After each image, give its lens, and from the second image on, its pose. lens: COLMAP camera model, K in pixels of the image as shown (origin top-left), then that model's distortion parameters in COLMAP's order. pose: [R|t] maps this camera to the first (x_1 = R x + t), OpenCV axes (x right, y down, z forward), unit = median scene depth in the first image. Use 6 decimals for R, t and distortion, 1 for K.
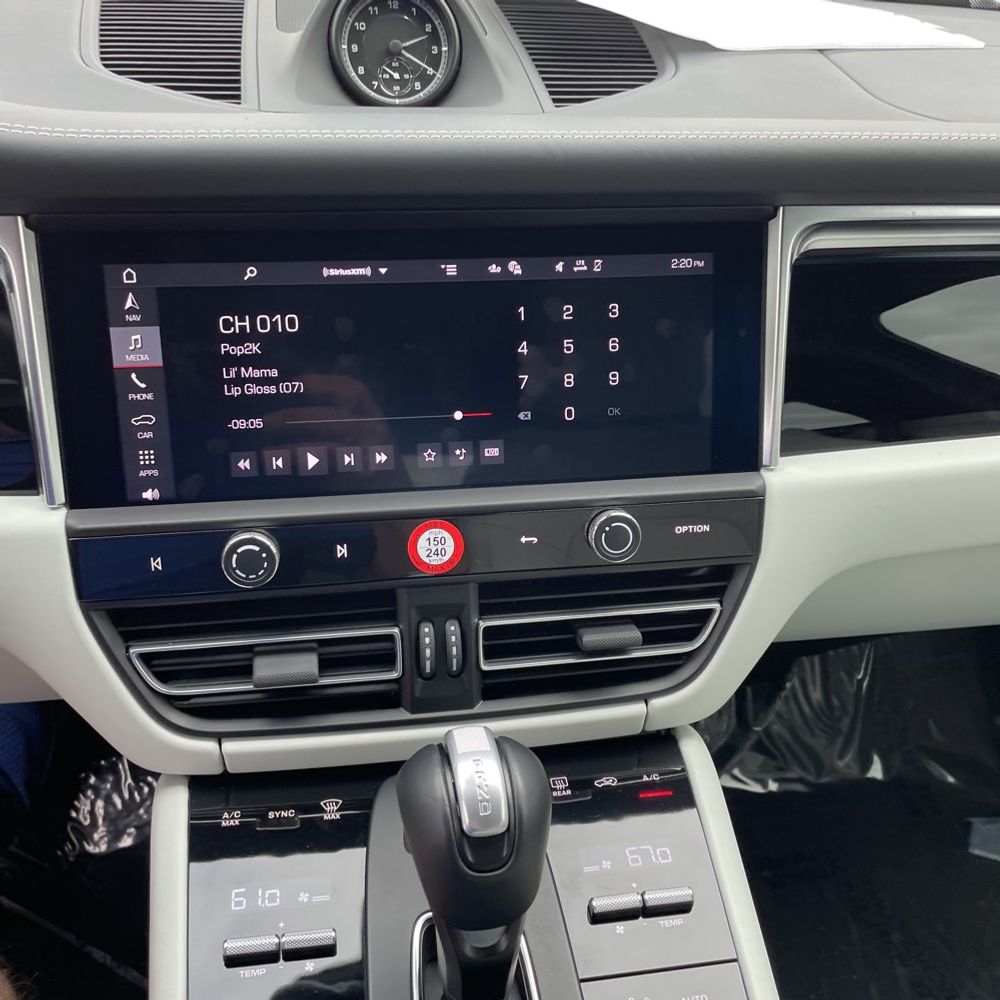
lens RADIAL K [[958.2, 0, 514.3], [0, 958.2, 505.0], [0, 0, 1]] dist [0.088088, -0.102042]
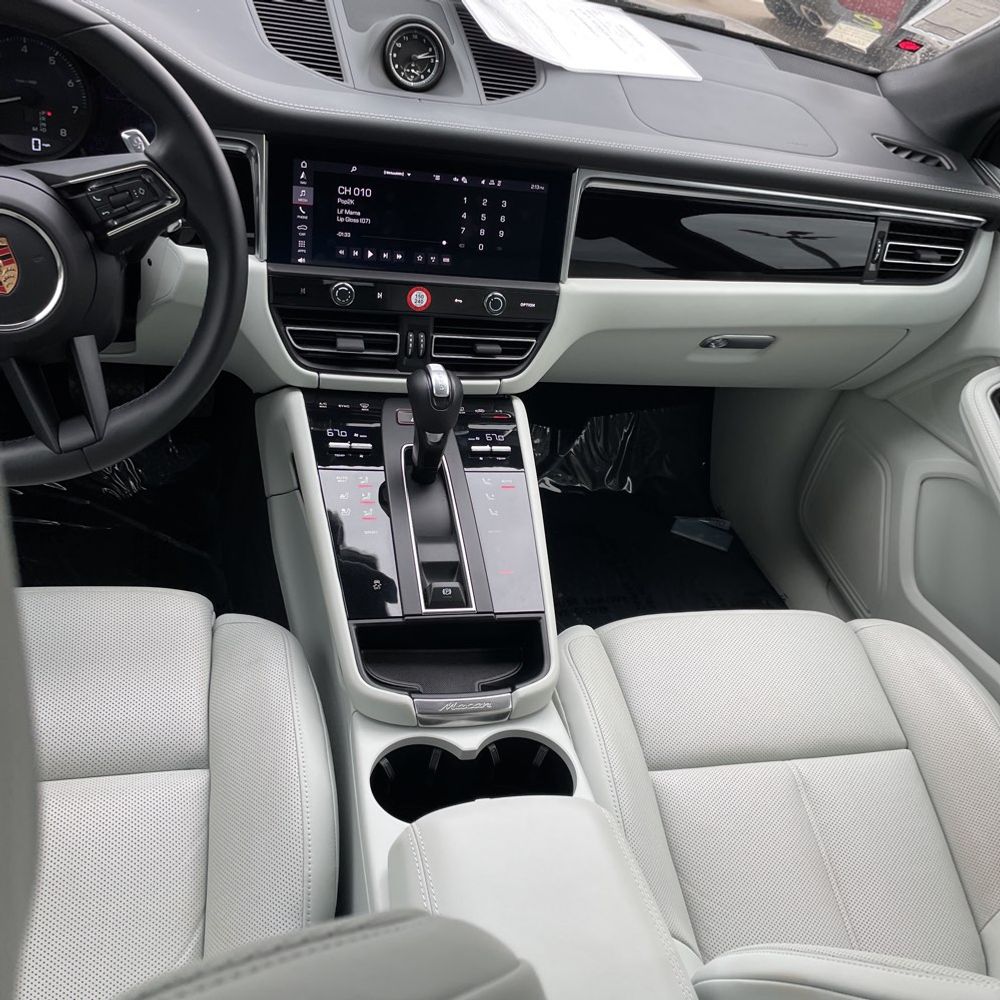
lens RADIAL K [[958.2, 0, 514.3], [0, 958.2, 505.0], [0, 0, 1]] dist [0.088088, -0.102042]
pose [[0.985134, 0.080169, 0.151932, -0.168203], [-0.104503, 0.981631, 0.159627, 0.137276], [-0.136343, -0.173131, 0.975416, -1.401673]]
